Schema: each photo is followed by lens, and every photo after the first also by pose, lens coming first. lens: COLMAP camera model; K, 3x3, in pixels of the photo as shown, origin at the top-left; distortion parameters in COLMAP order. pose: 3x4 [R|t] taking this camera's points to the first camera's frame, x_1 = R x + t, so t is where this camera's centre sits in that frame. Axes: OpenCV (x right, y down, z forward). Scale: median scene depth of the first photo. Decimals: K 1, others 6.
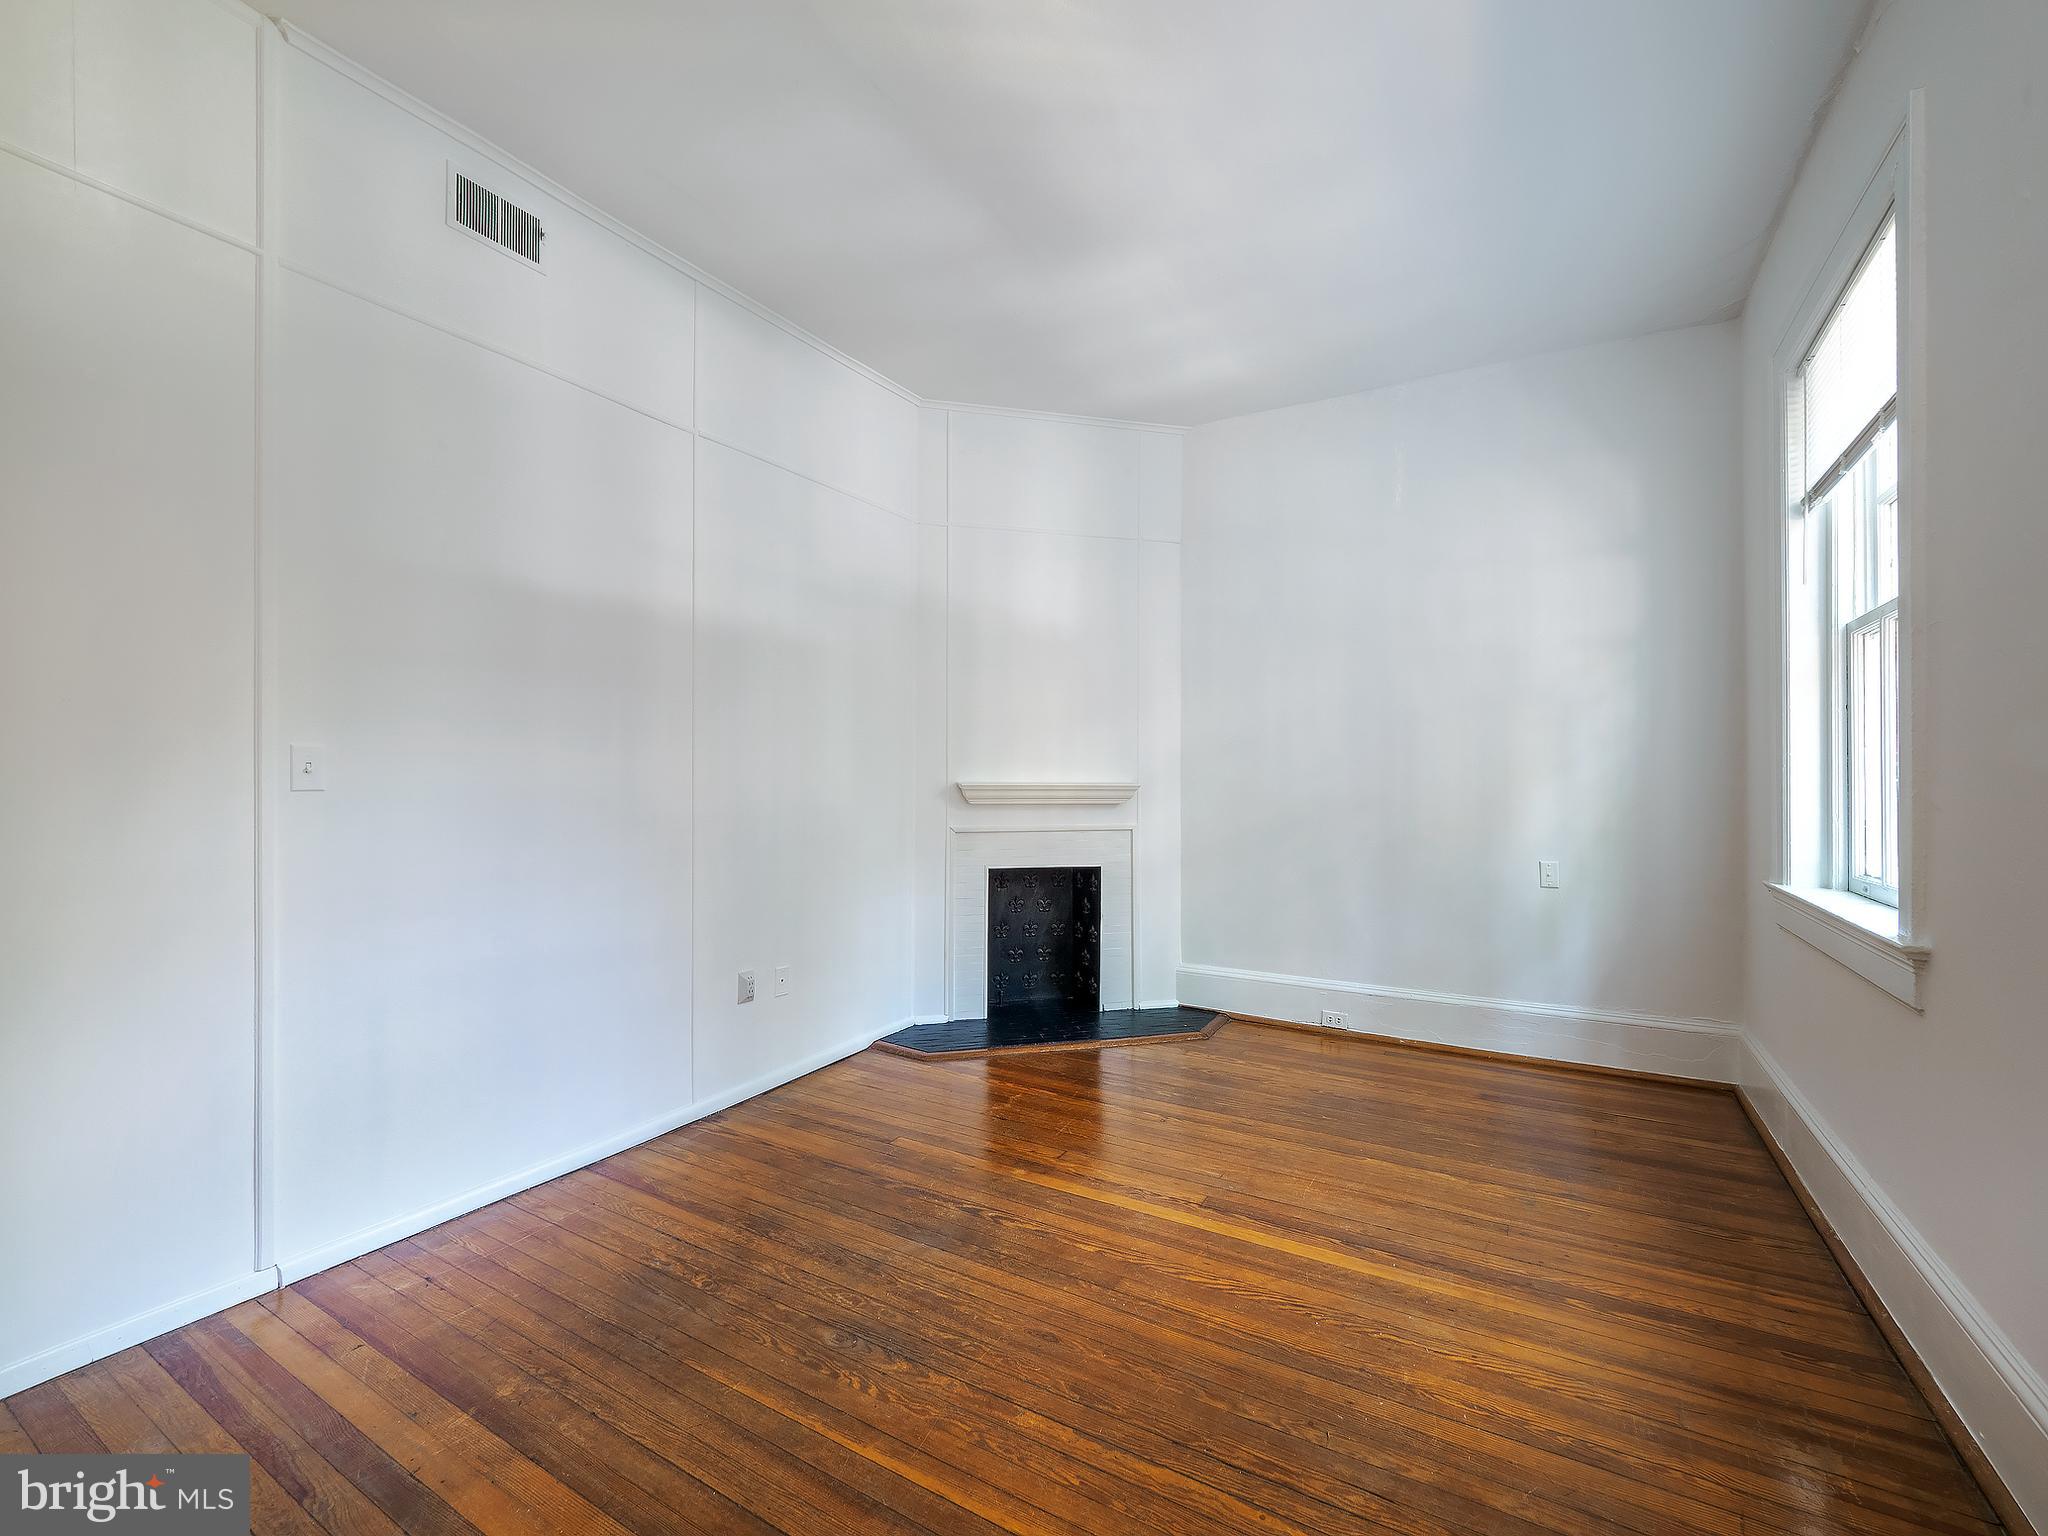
lens RADIAL K [[880.8, 0, 996.0], [0, 880.8, 773.0], [0, 0, 1]] dist [-0.005142, 0.000220]
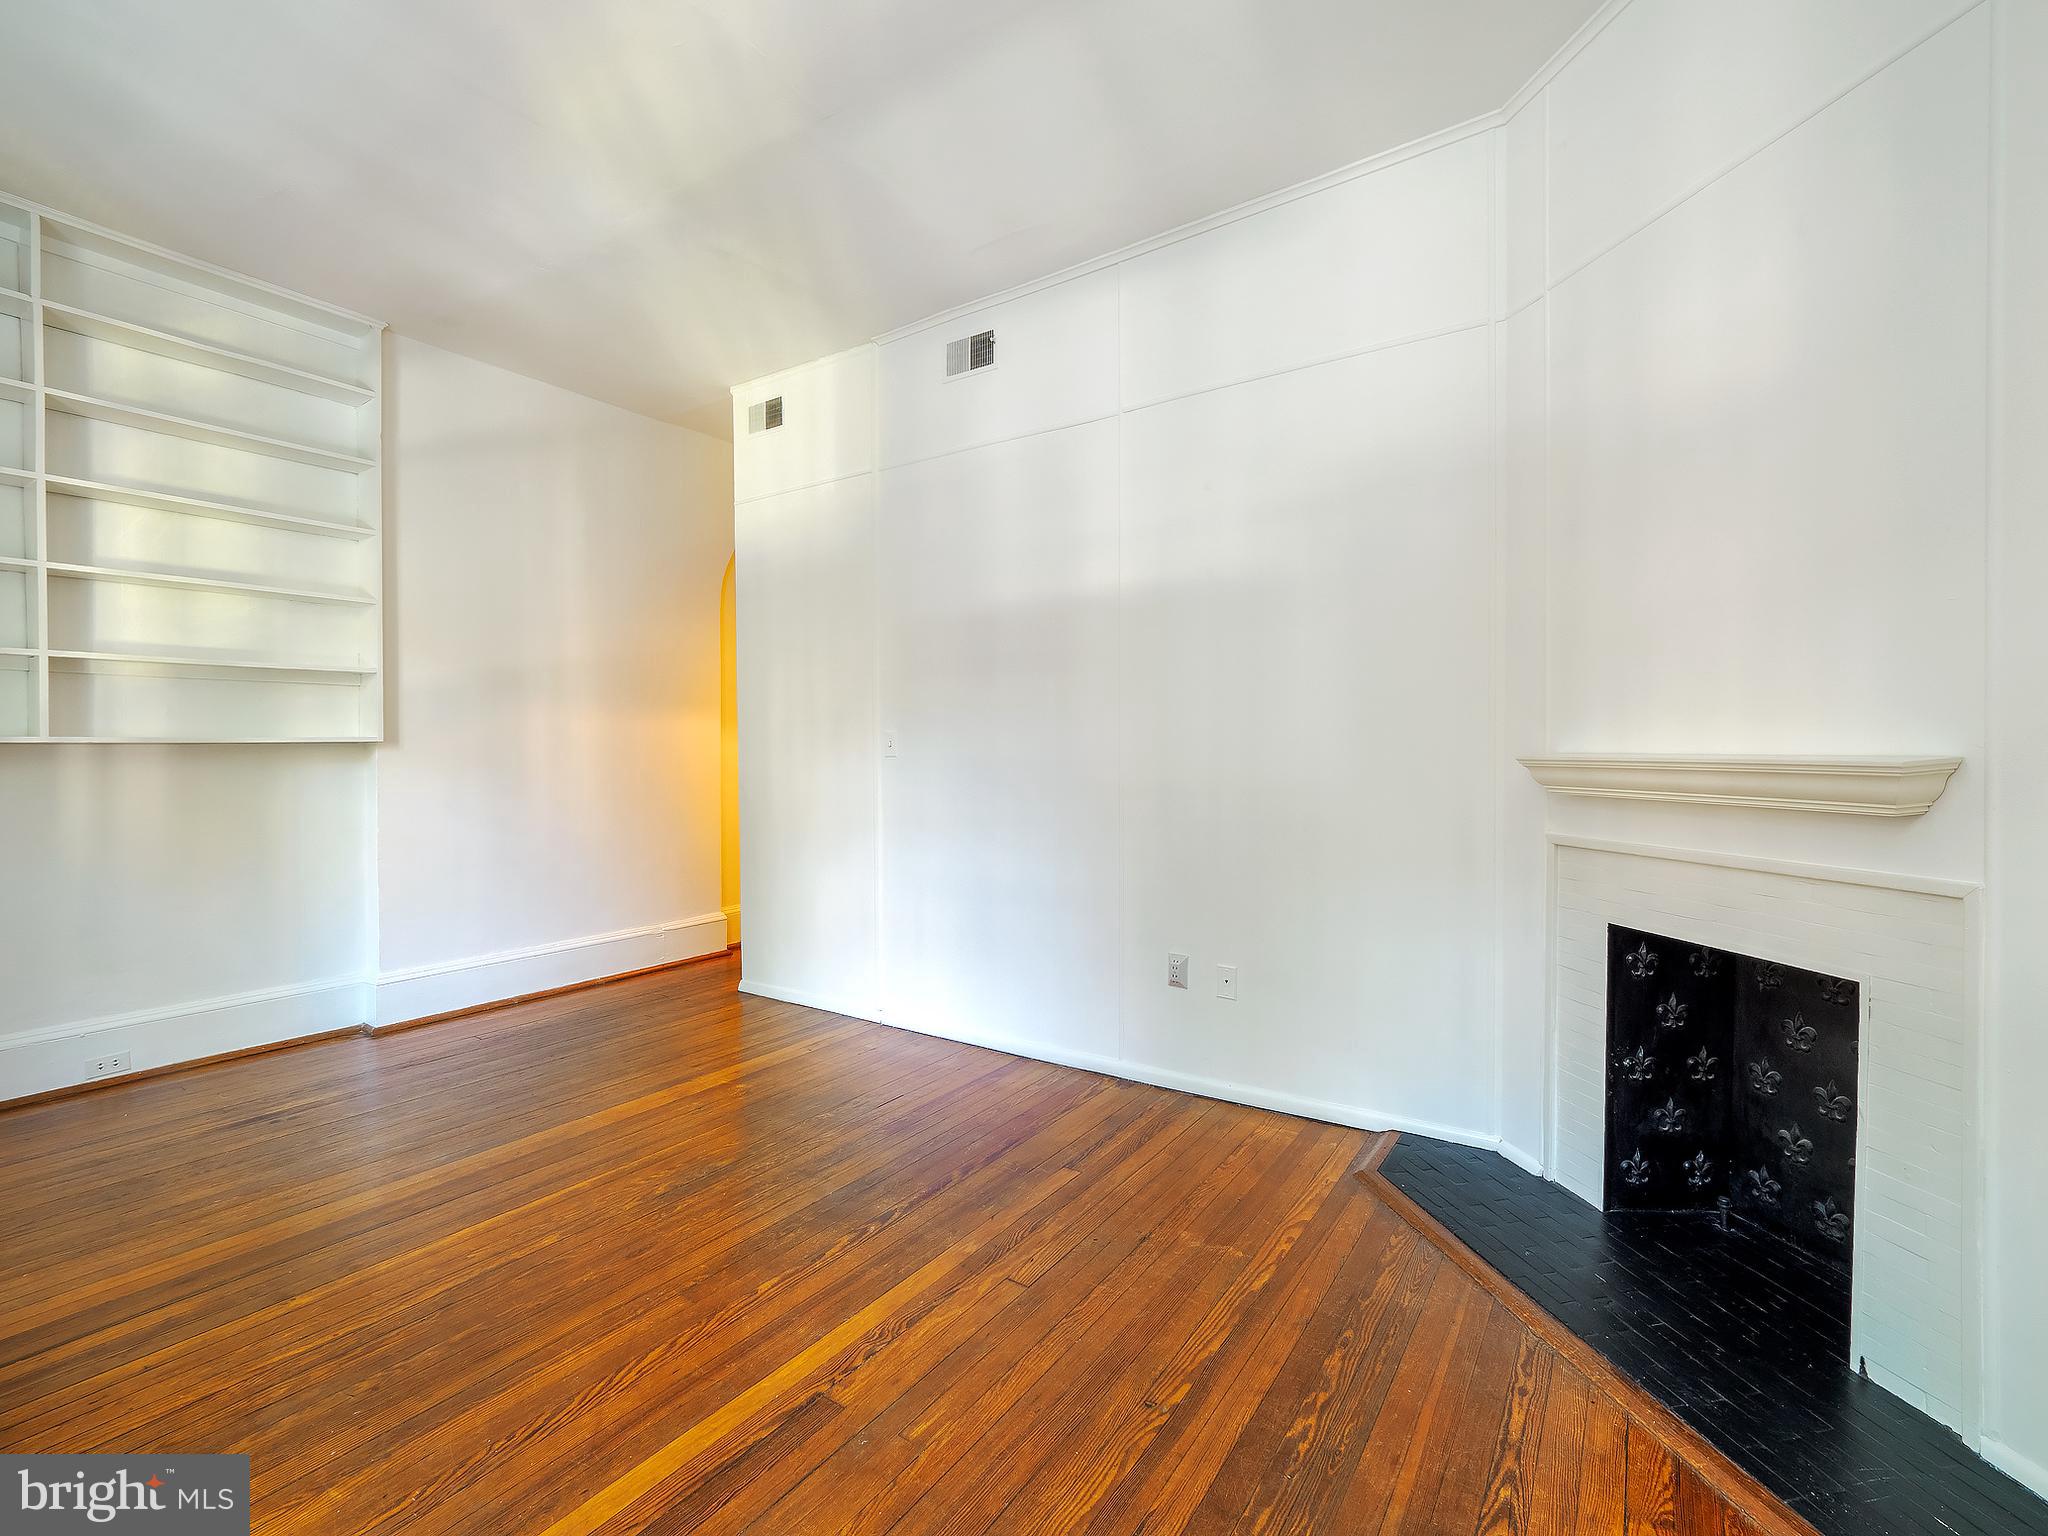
lens RADIAL K [[908.8, 0, 1064.8], [0, 908.8, 761.7], [0, 0, 1]] dist [0.000349, 0.001432]
pose [[-0.032481, 0.011953, -0.999401, 0.792030], [0.011034, 0.999872, 0.011600, 0.008755], [0.999411, -0.010650, -0.032609, 1.059536]]
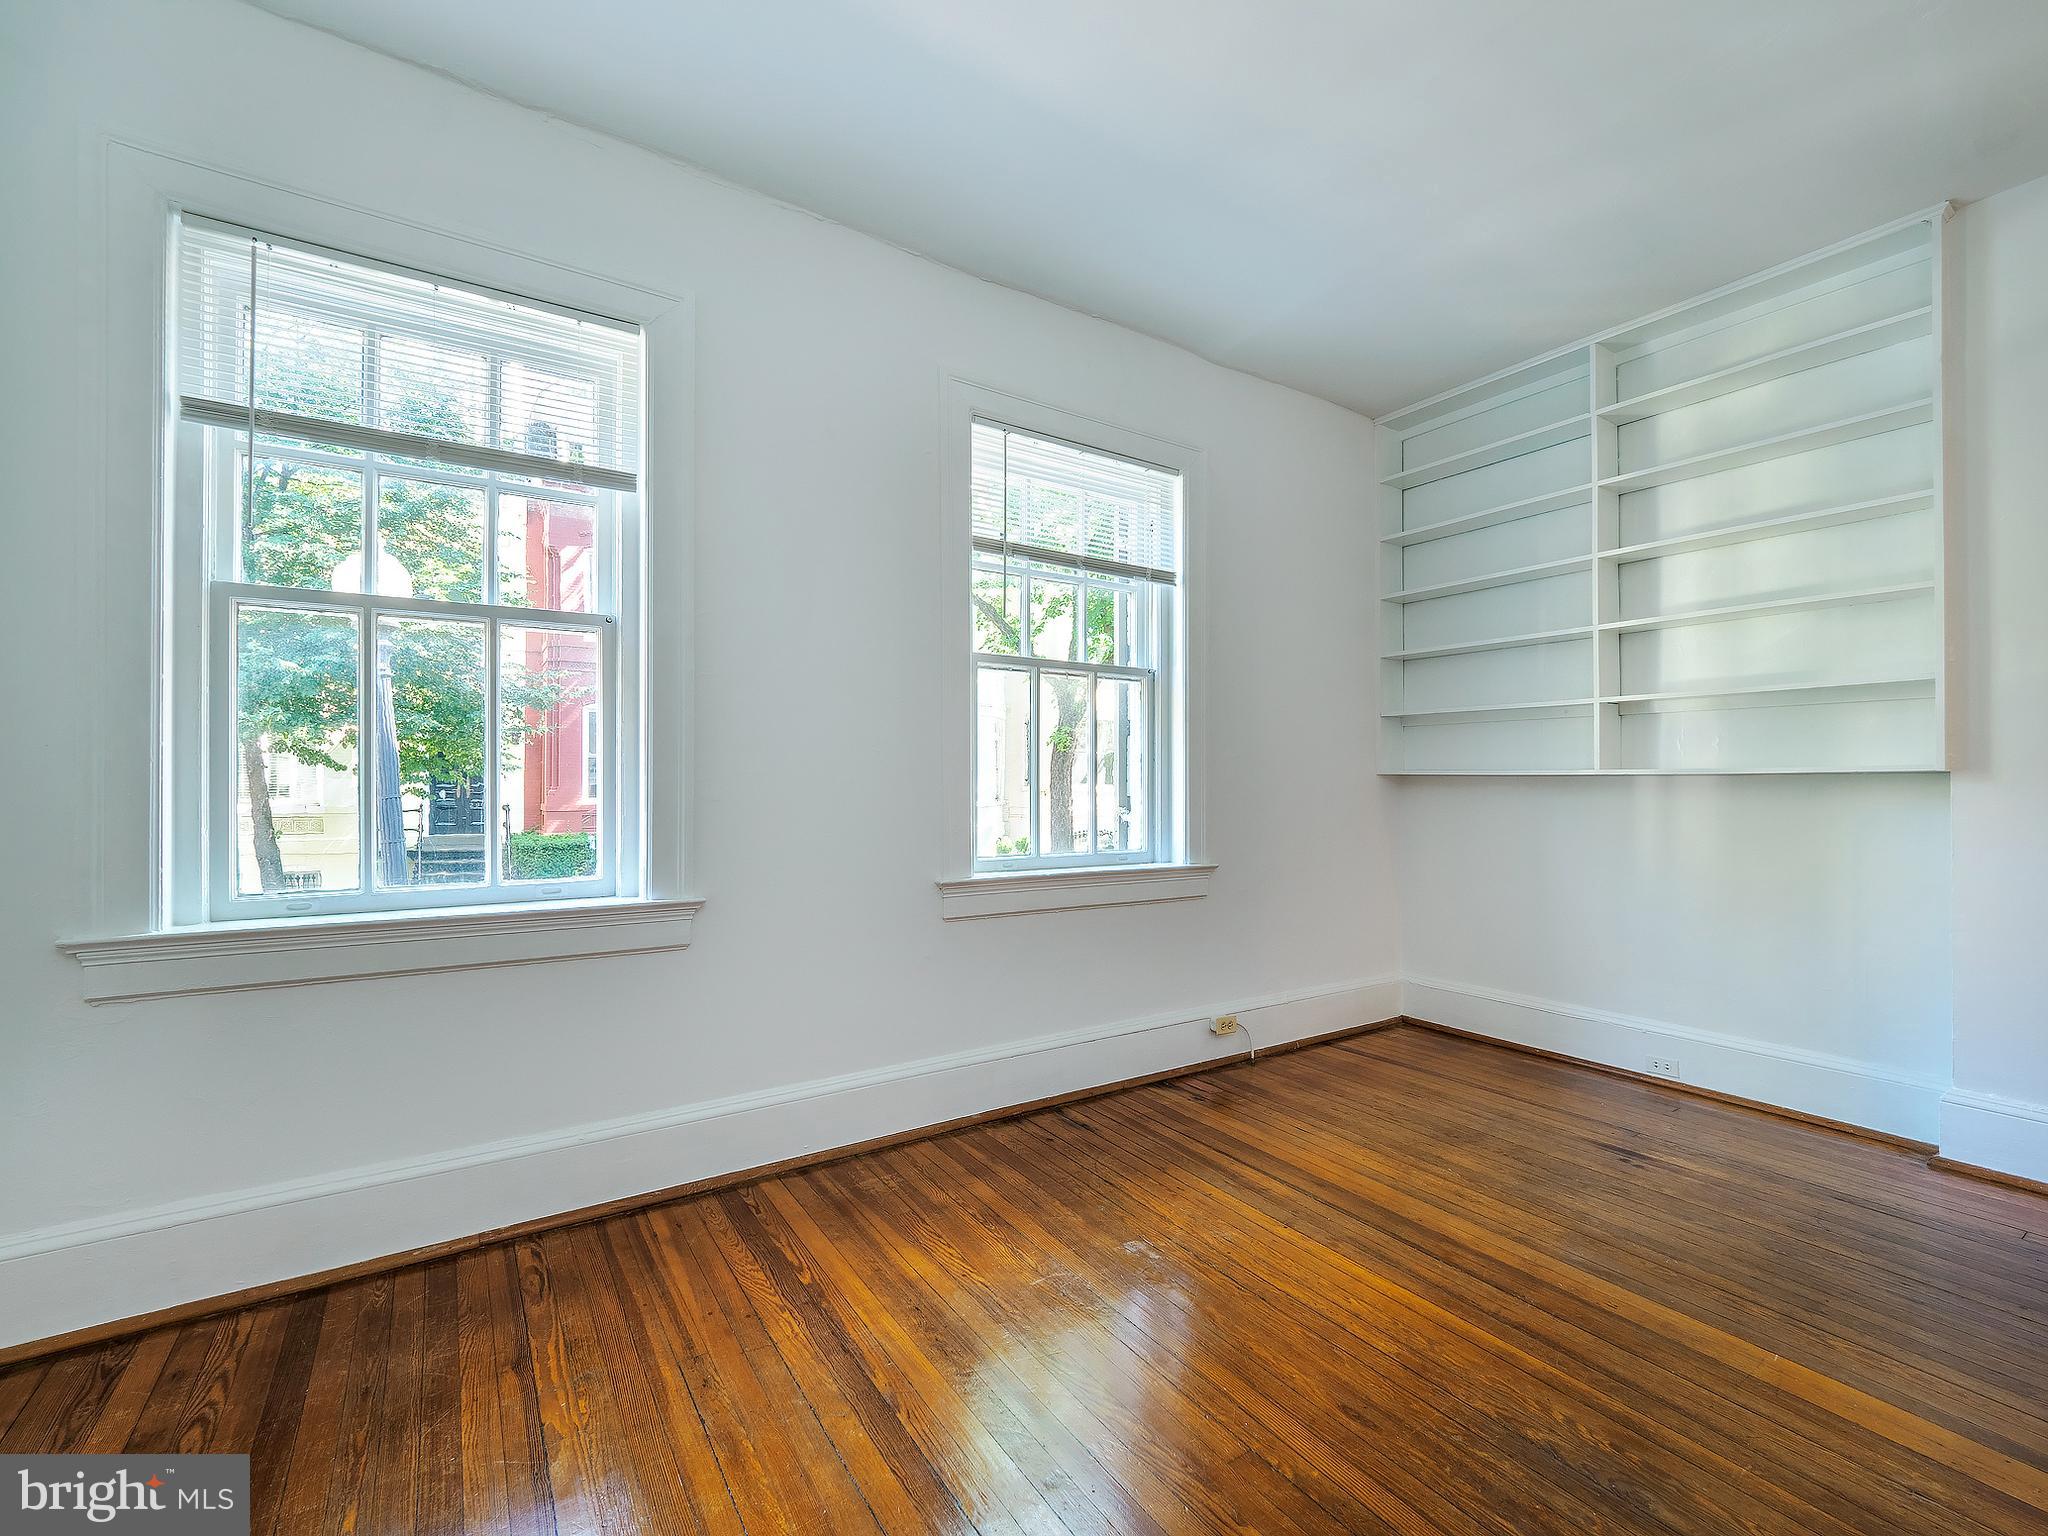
lens RADIAL K [[864.2, 0, 998.0], [0, 864.2, 773.1], [0, 0, 1]] dist [-0.000957, 0.000167]
pose [[-0.902299, -0.002723, 0.431103, 0.005834], [-0.008527, 0.999897, -0.011532, 0.005047], [-0.431027, -0.014081, -0.902229, 1.302849]]
